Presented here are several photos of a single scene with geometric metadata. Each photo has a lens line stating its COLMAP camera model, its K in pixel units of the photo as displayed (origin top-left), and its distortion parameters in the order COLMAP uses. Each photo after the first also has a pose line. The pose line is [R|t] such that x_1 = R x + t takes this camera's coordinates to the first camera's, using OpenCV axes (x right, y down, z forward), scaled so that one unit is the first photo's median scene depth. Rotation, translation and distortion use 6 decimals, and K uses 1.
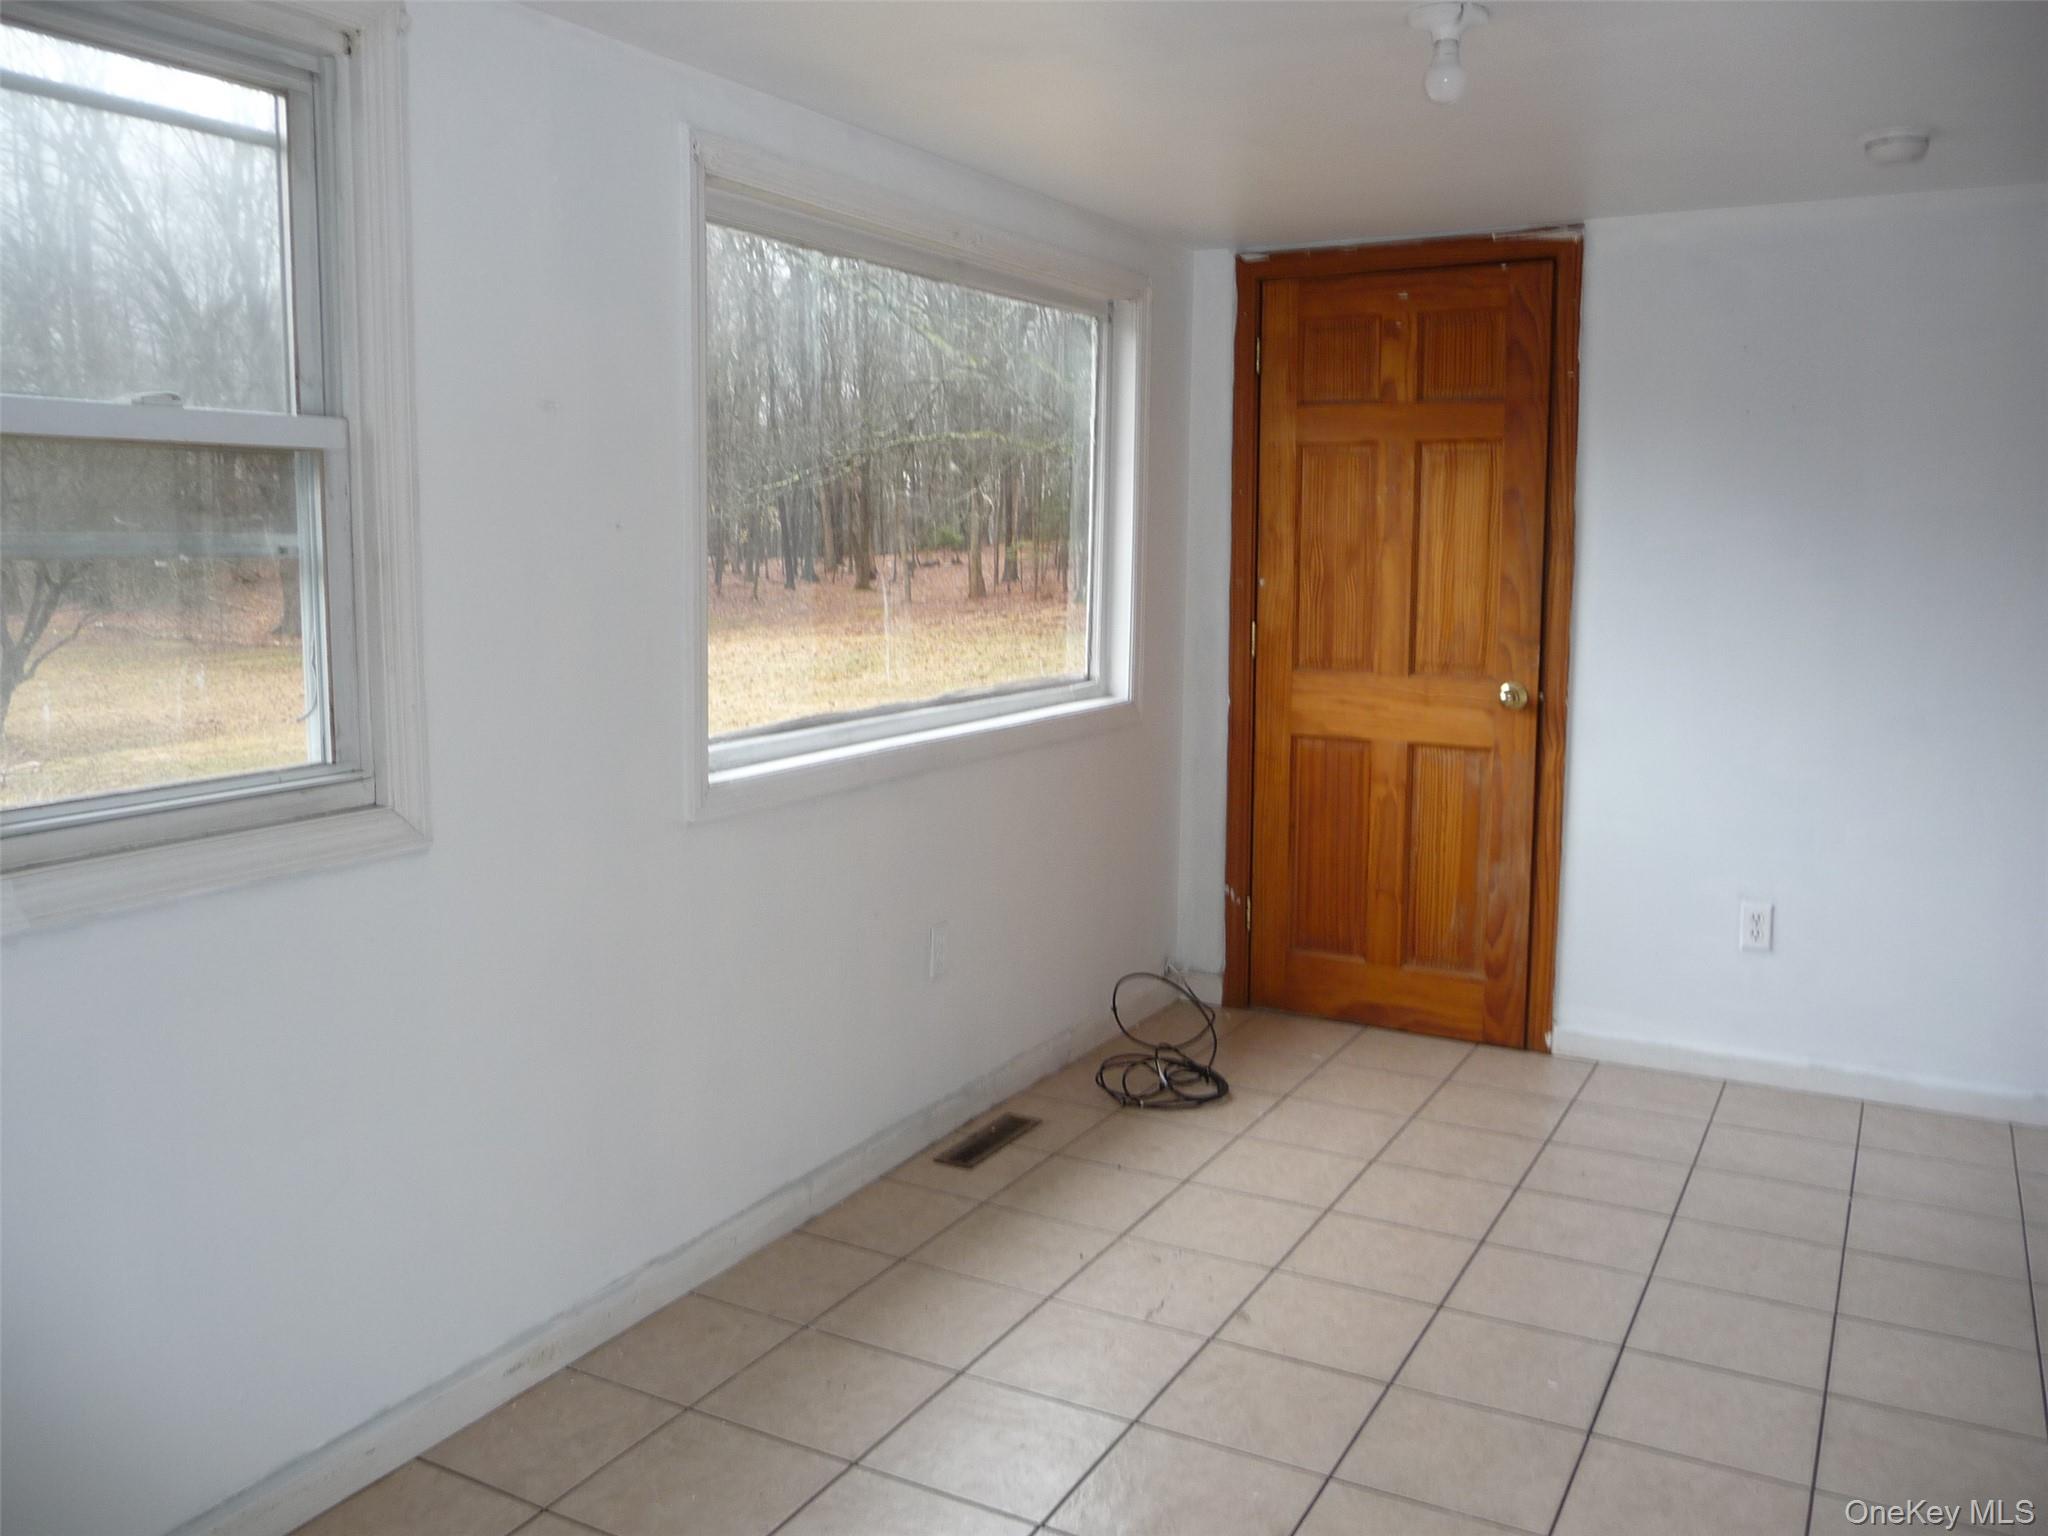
lens RADIAL K [[1676.9, 0, 1016.2], [0, 1676.9, 757.7], [0, 0, 1]] dist [-0.030350, 0.004034]
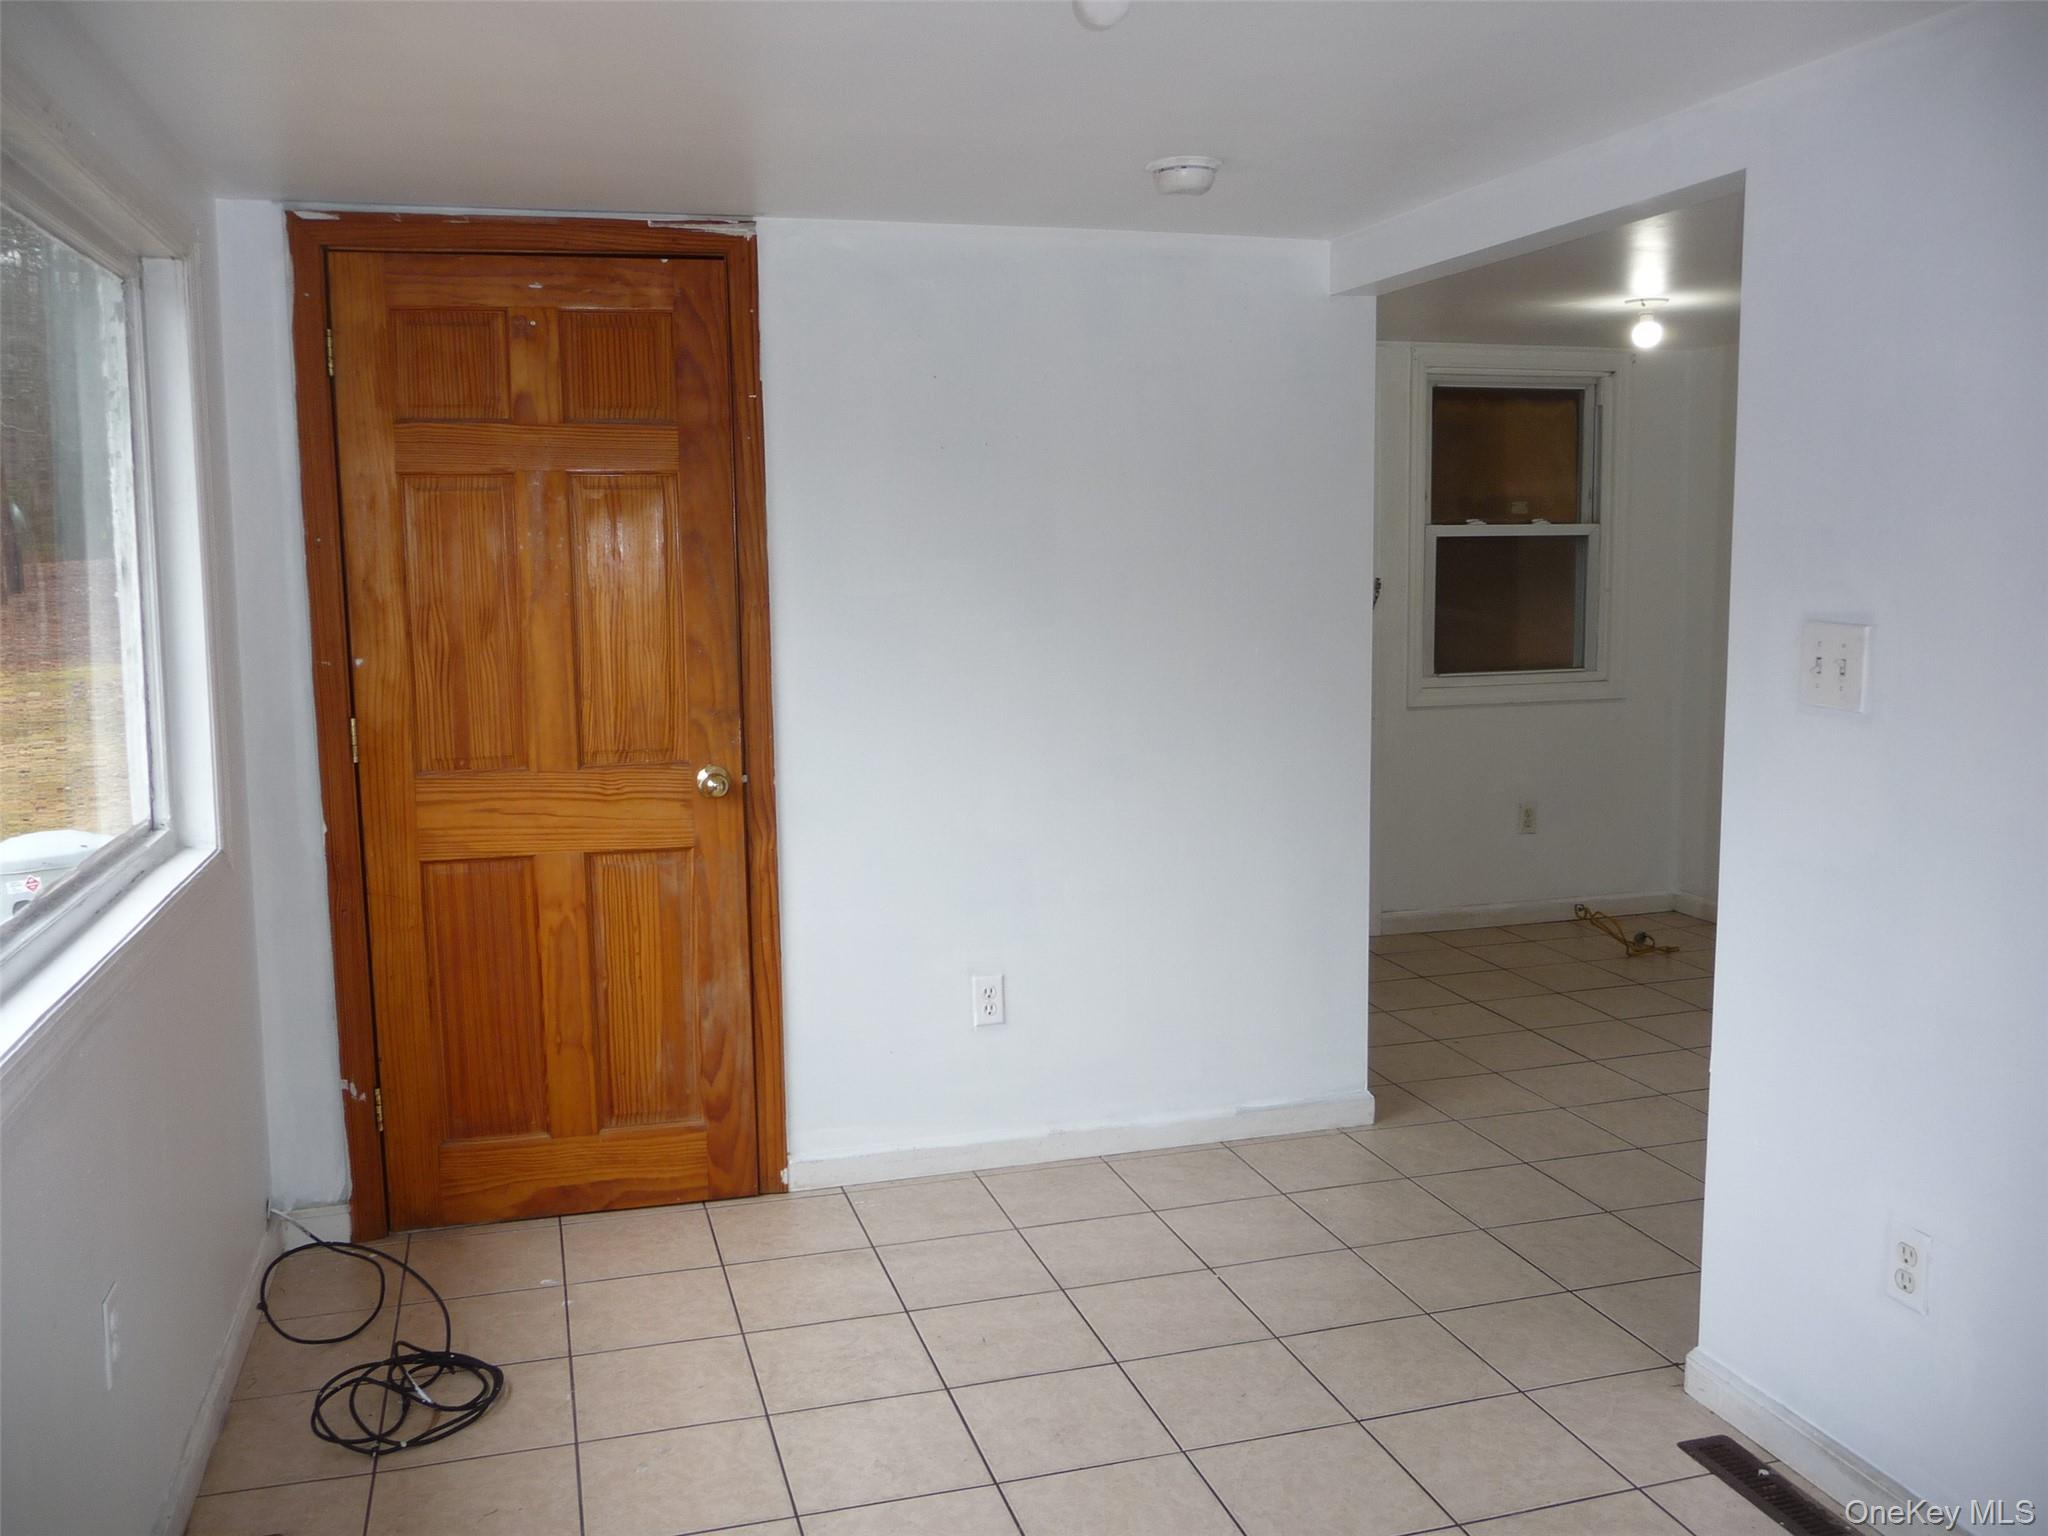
lens RADIAL K [[1676.9, 0, 1016.2], [0, 1676.9, 757.7], [0, 0, 1]] dist [-0.030350, 0.004034]
pose [[0.707251, -0.101733, 0.699605, -0.172522], [0.110008, 0.993375, 0.033242, -0.058422], [-0.698351, 0.053451, 0.713756, 0.294599]]
